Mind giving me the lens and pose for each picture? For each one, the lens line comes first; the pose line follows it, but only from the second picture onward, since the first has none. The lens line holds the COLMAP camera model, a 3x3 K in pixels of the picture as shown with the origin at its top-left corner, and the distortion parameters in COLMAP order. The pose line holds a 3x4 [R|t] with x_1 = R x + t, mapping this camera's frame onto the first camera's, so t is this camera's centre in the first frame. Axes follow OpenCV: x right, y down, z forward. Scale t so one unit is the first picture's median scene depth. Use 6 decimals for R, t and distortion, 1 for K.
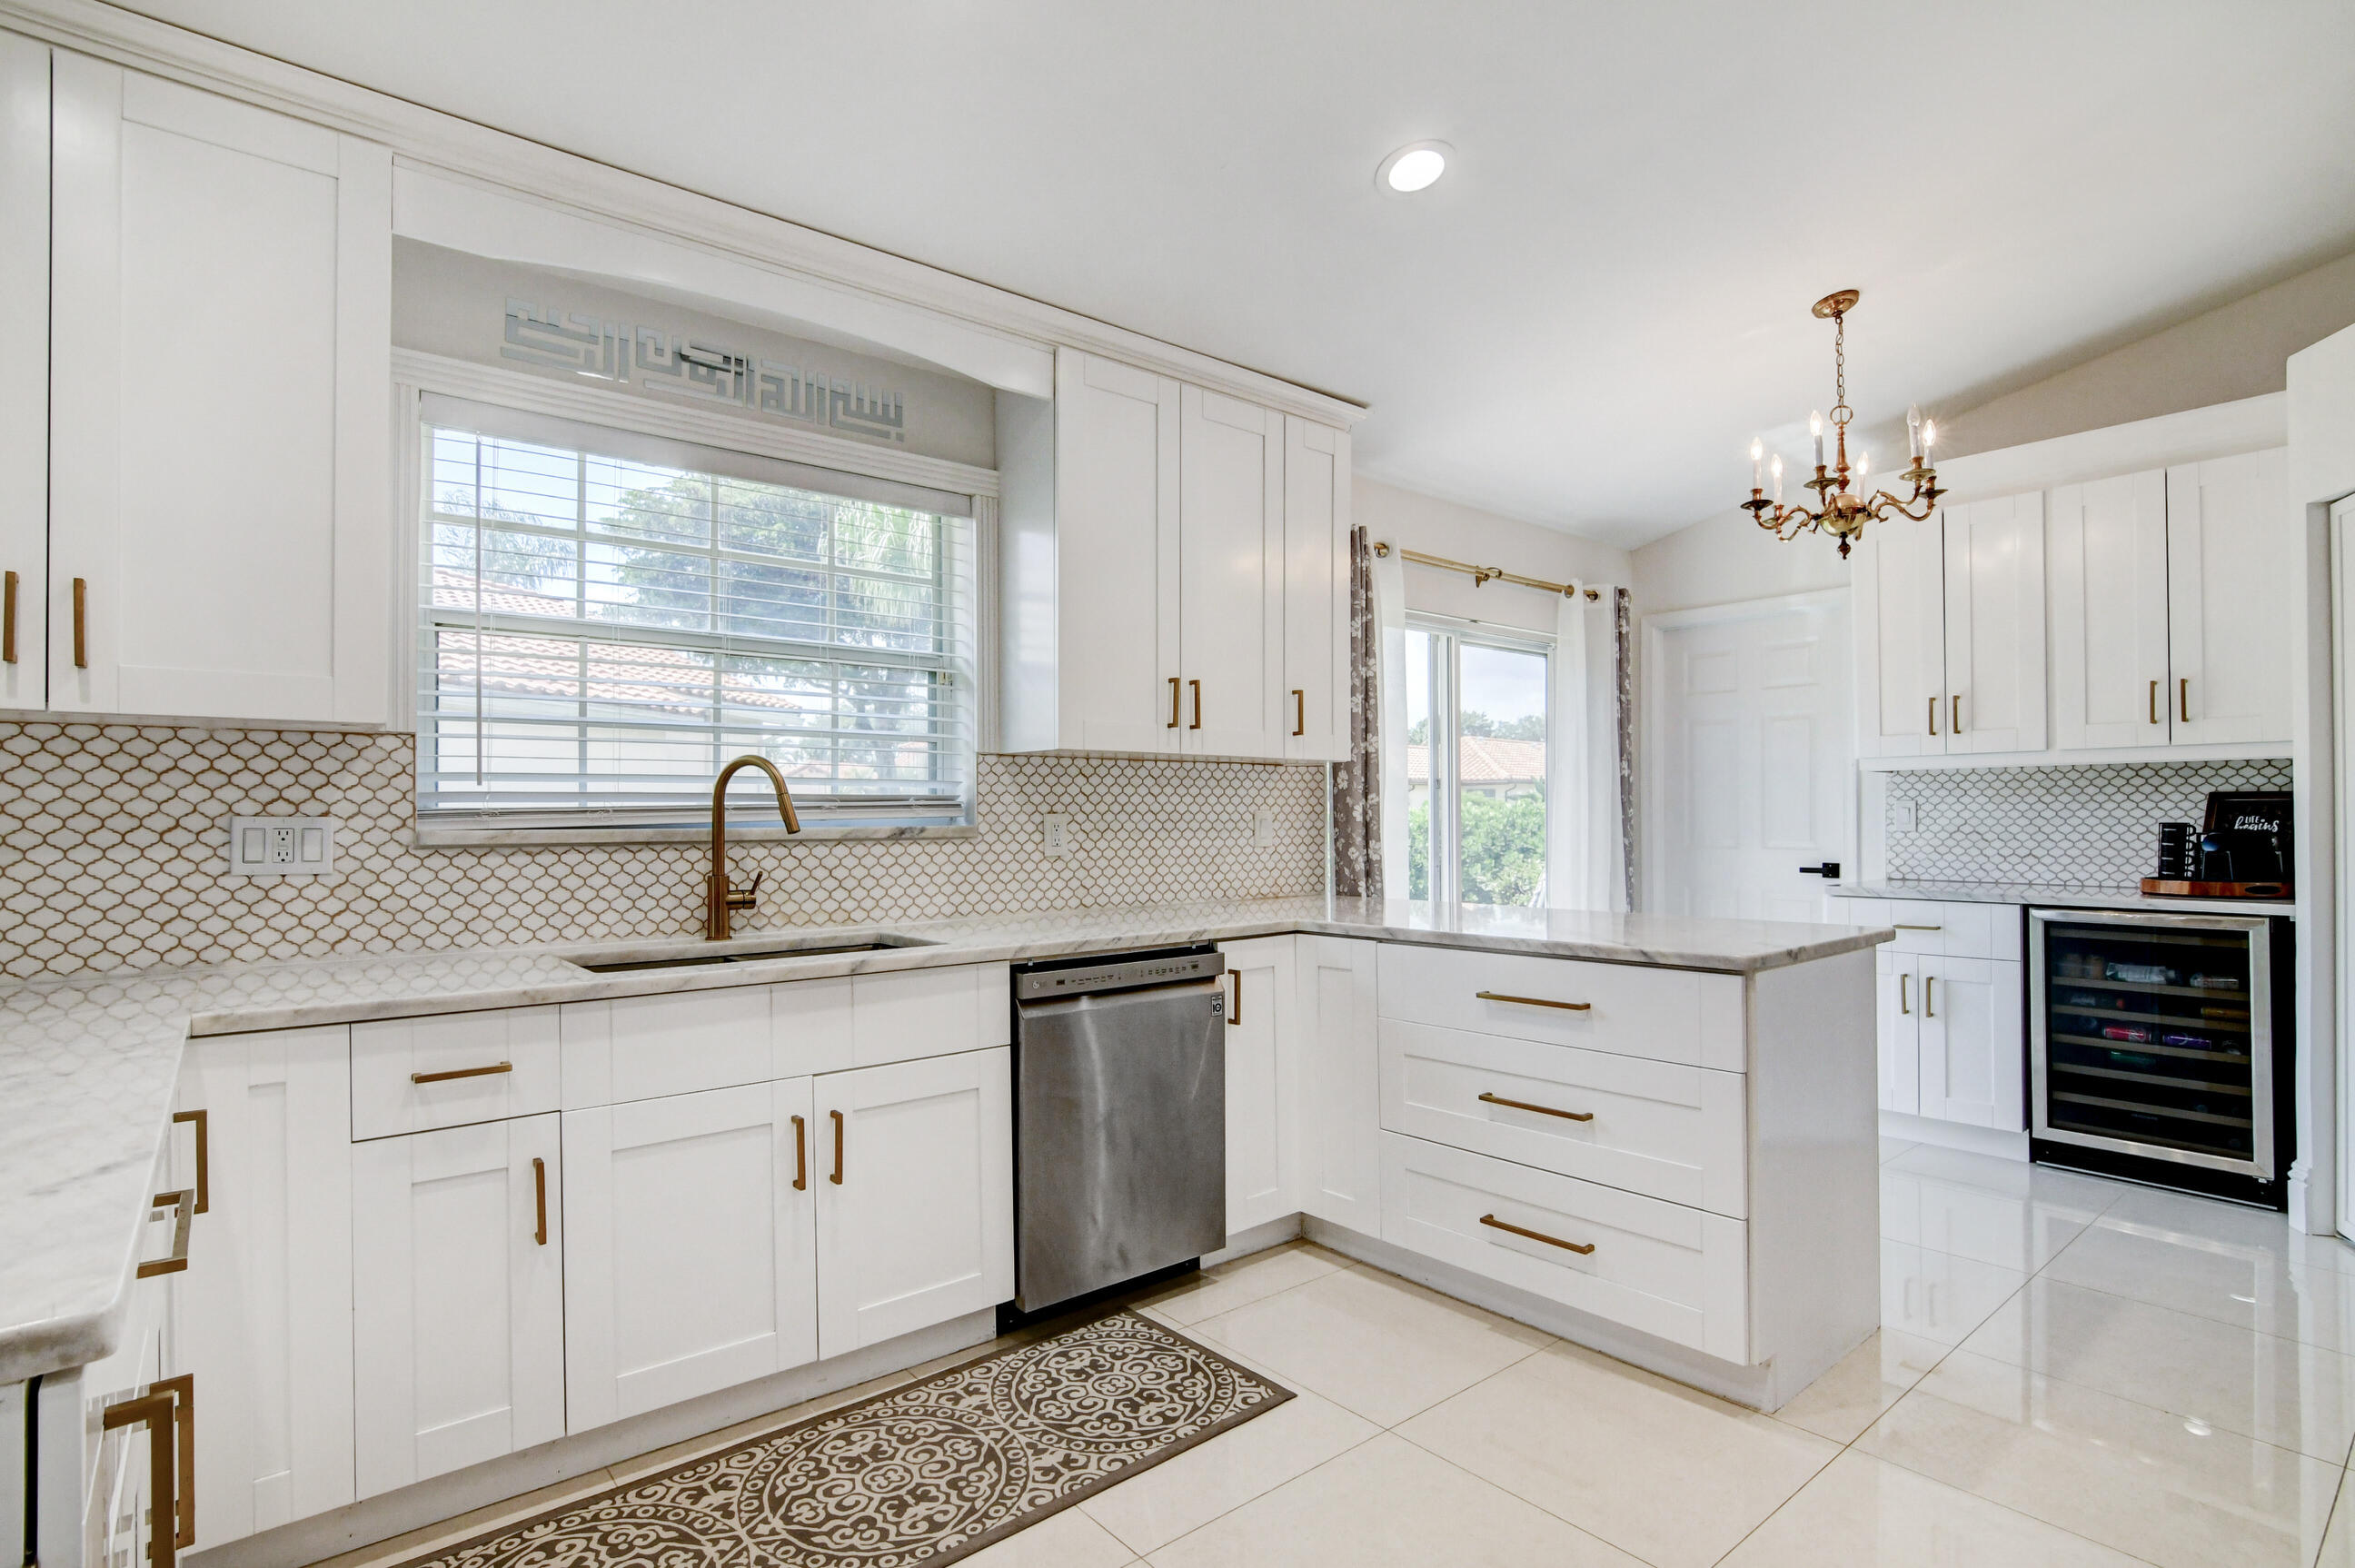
lens RADIAL K [[1155.7, 0, 1171.8], [0, 1155.7, 804.3], [0, 0, 1]] dist [-0.030512, 0.011753]
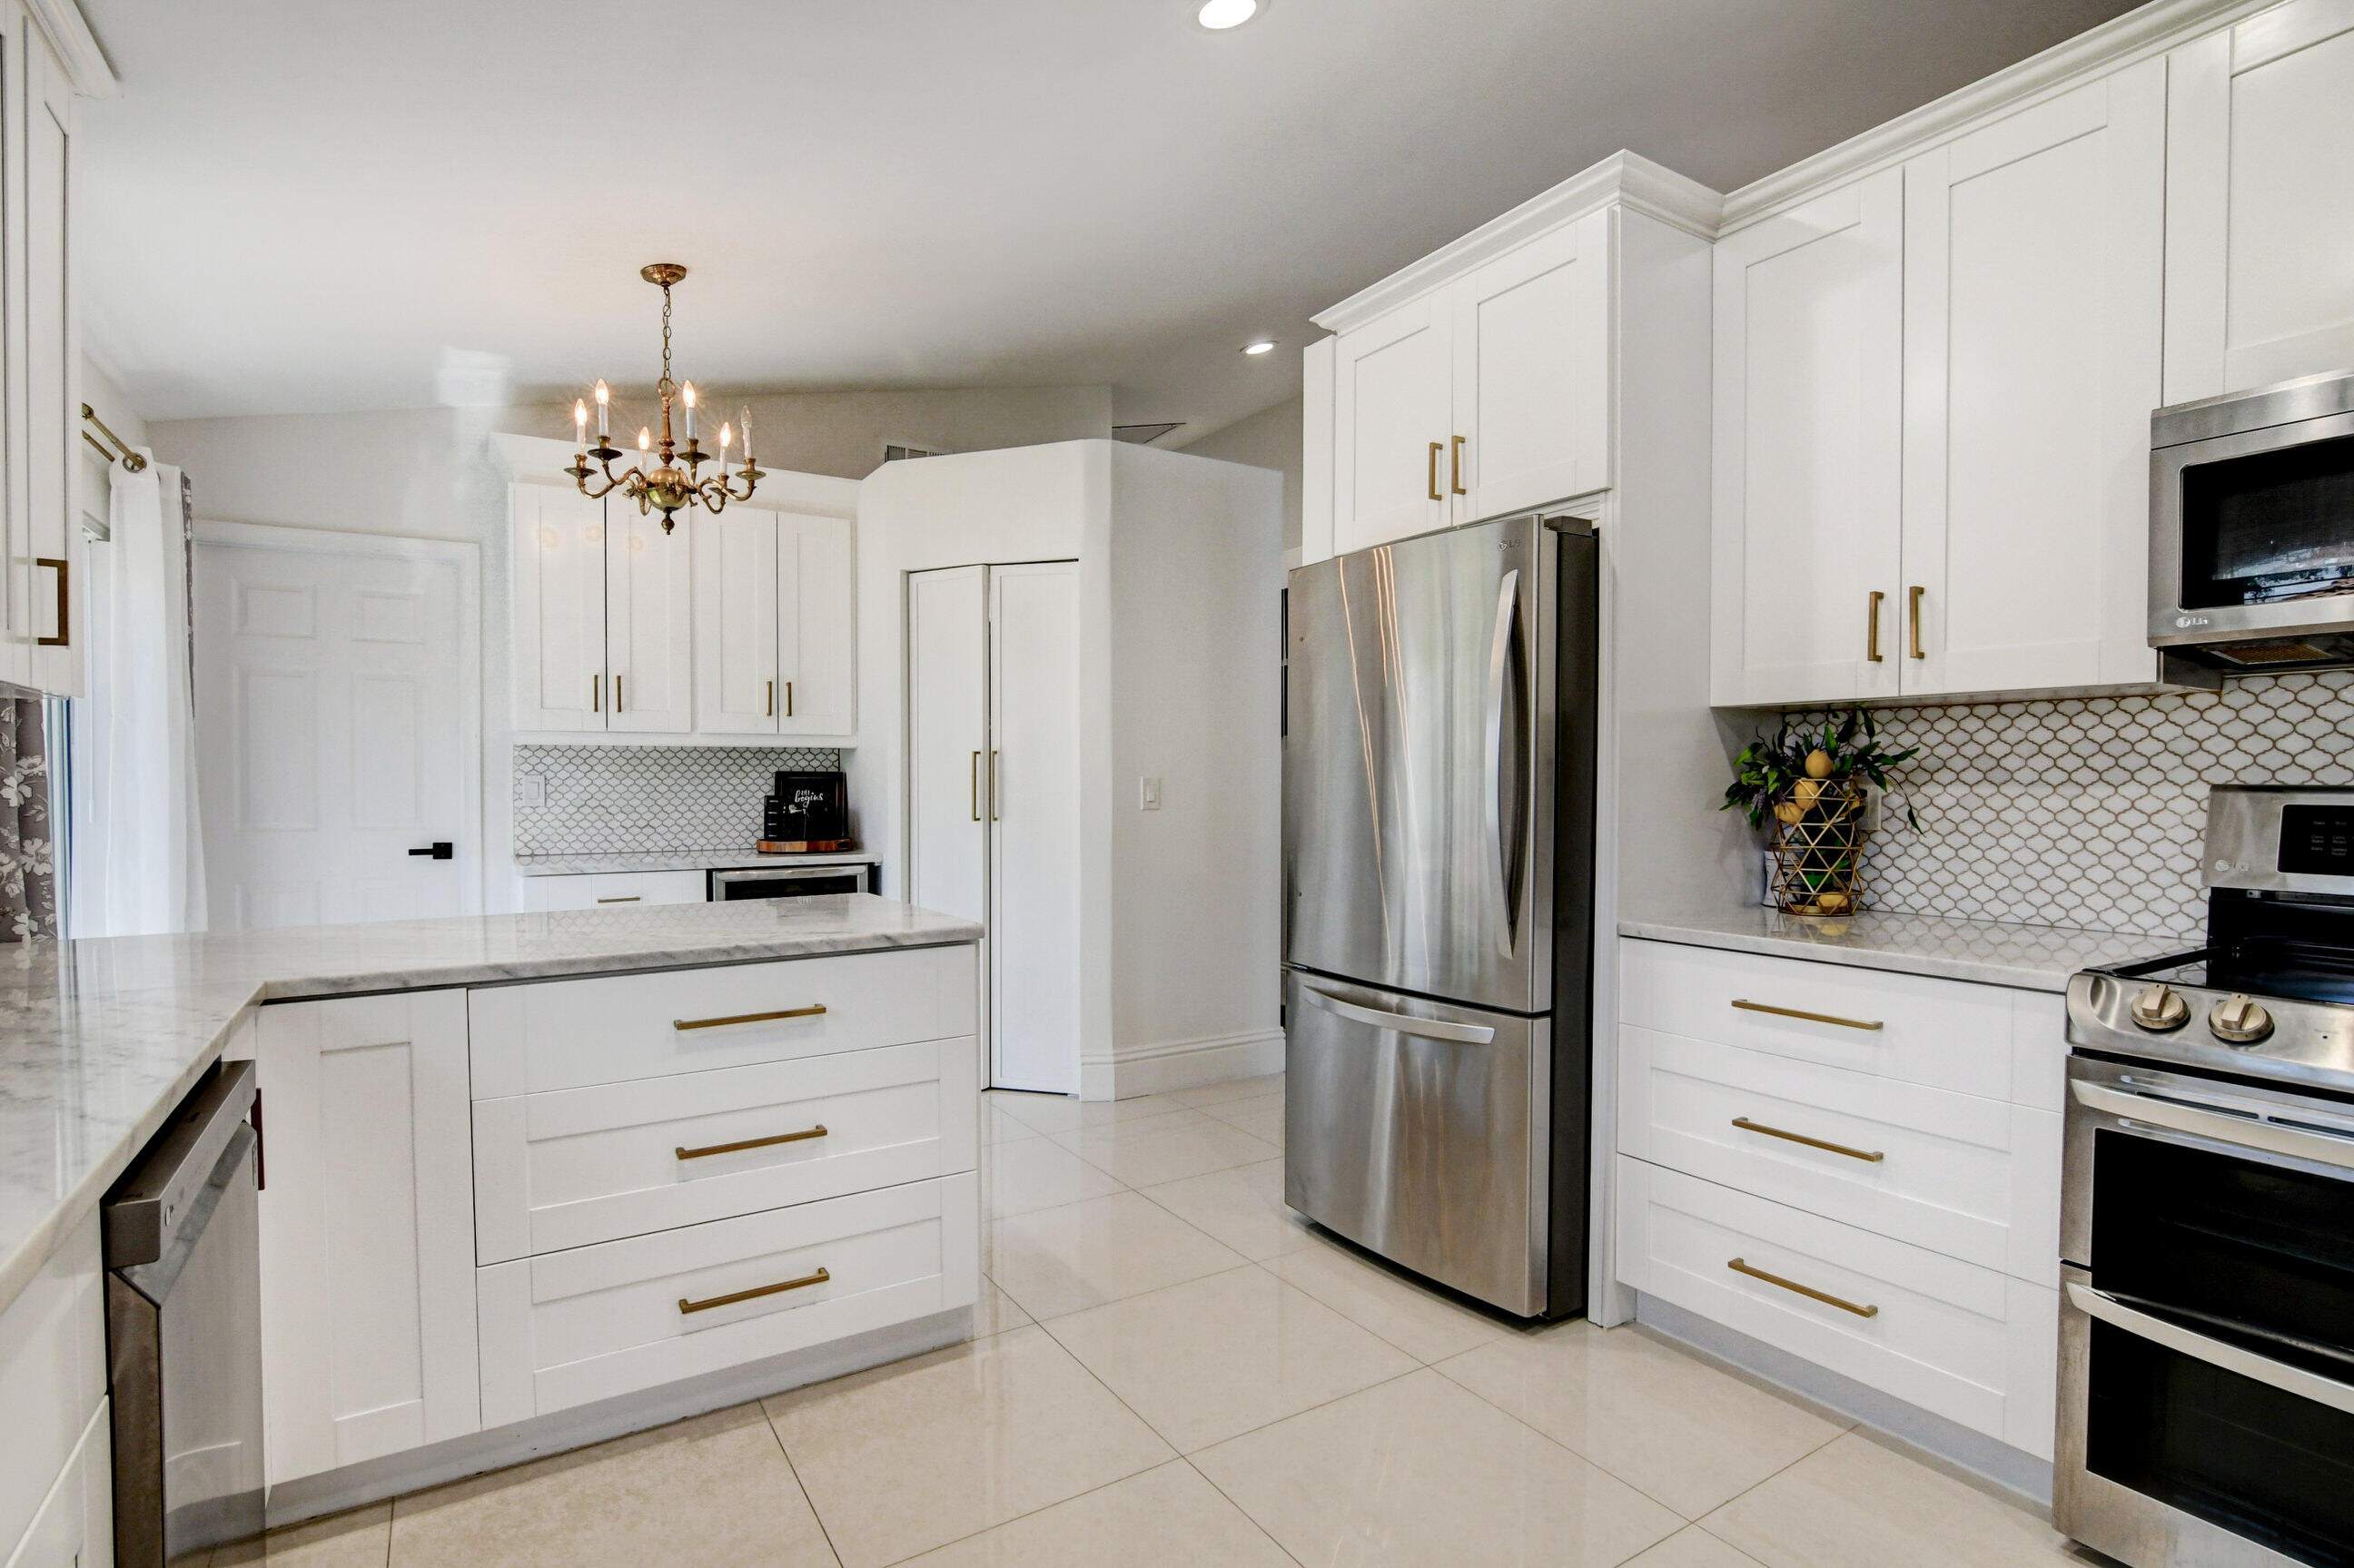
lens RADIAL K [[1155.1, 0, 1167.9], [0, 1155.1, 798.2], [0, 0, 1]] dist [-0.030512, 0.011753]
pose [[0.127070, -0.011603, 0.991826, -0.291270], [-0.009029, 0.999877, 0.012854, -0.001027], [-0.991853, -0.010589, 0.126949, 0.364203]]
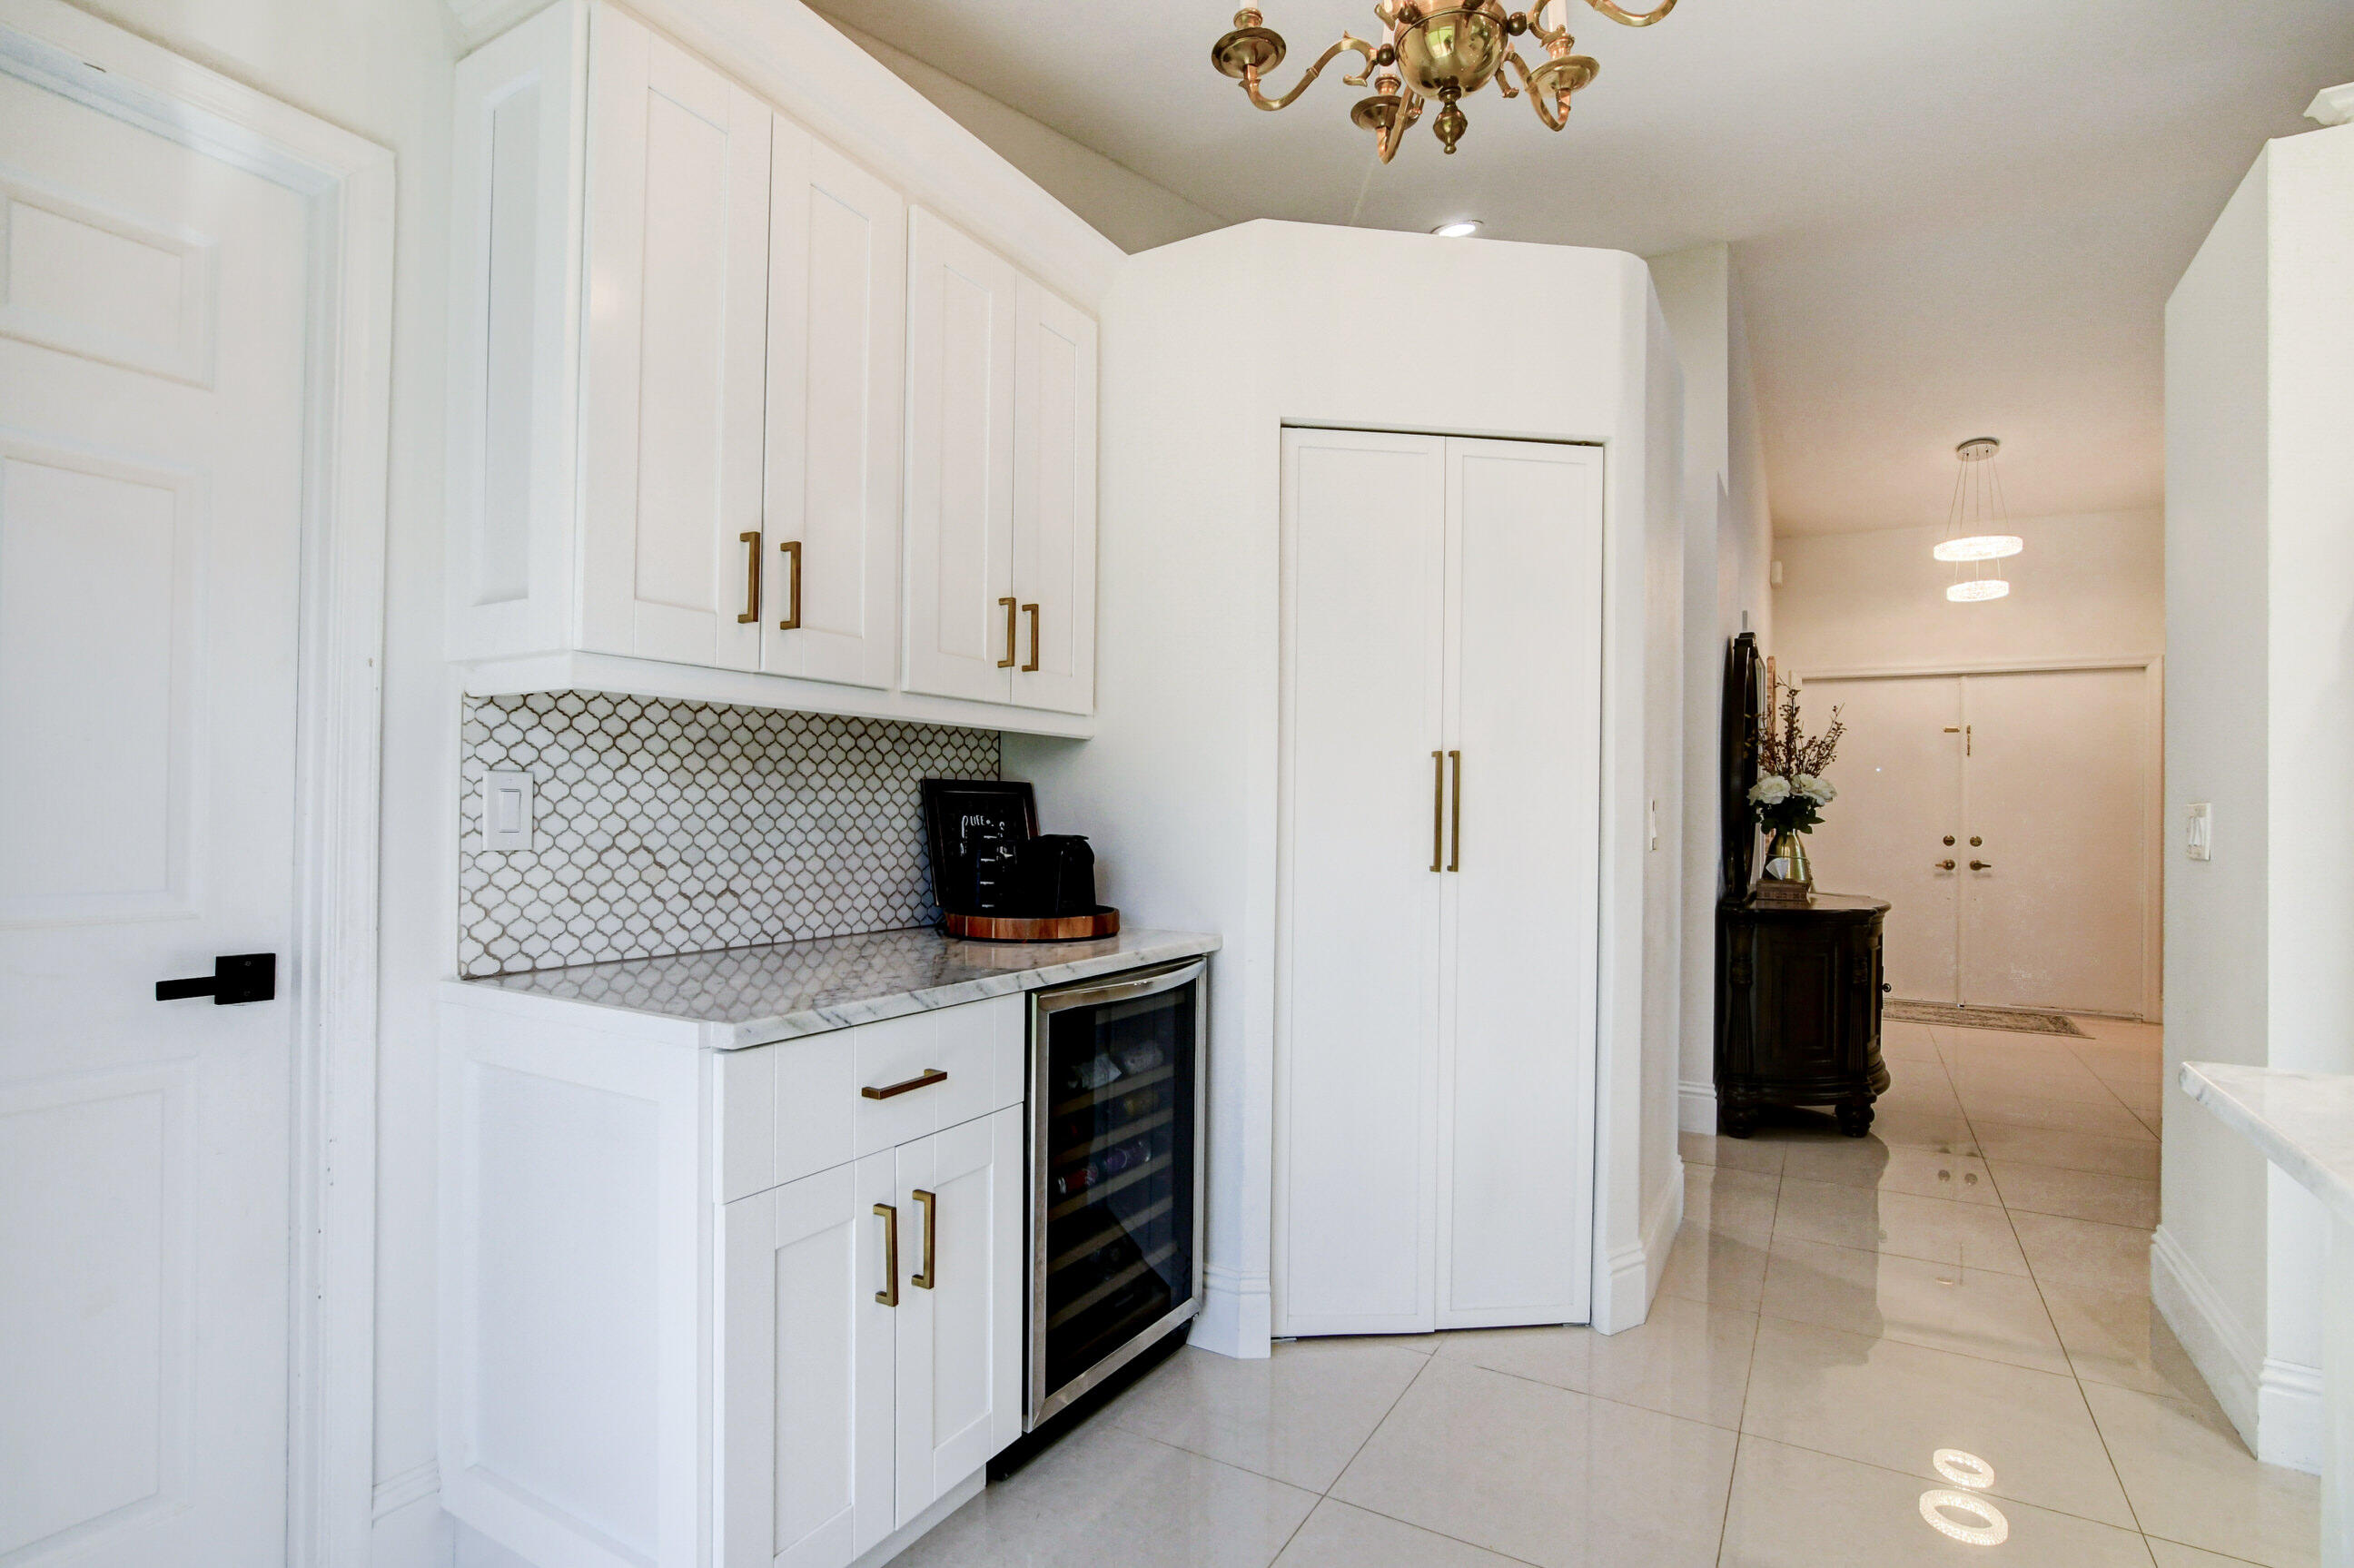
lens RADIAL K [[1155.1, 0, 1181.2], [0, 1155.1, 789.1], [0, 0, 1]] dist [-0.030512, 0.011753]
pose [[-0.351523, 0.021391, 0.935935, 0.213055], [-0.015046, 0.999481, -0.028494, 0.011253], [-0.936058, -0.024098, -0.351019, 1.006169]]
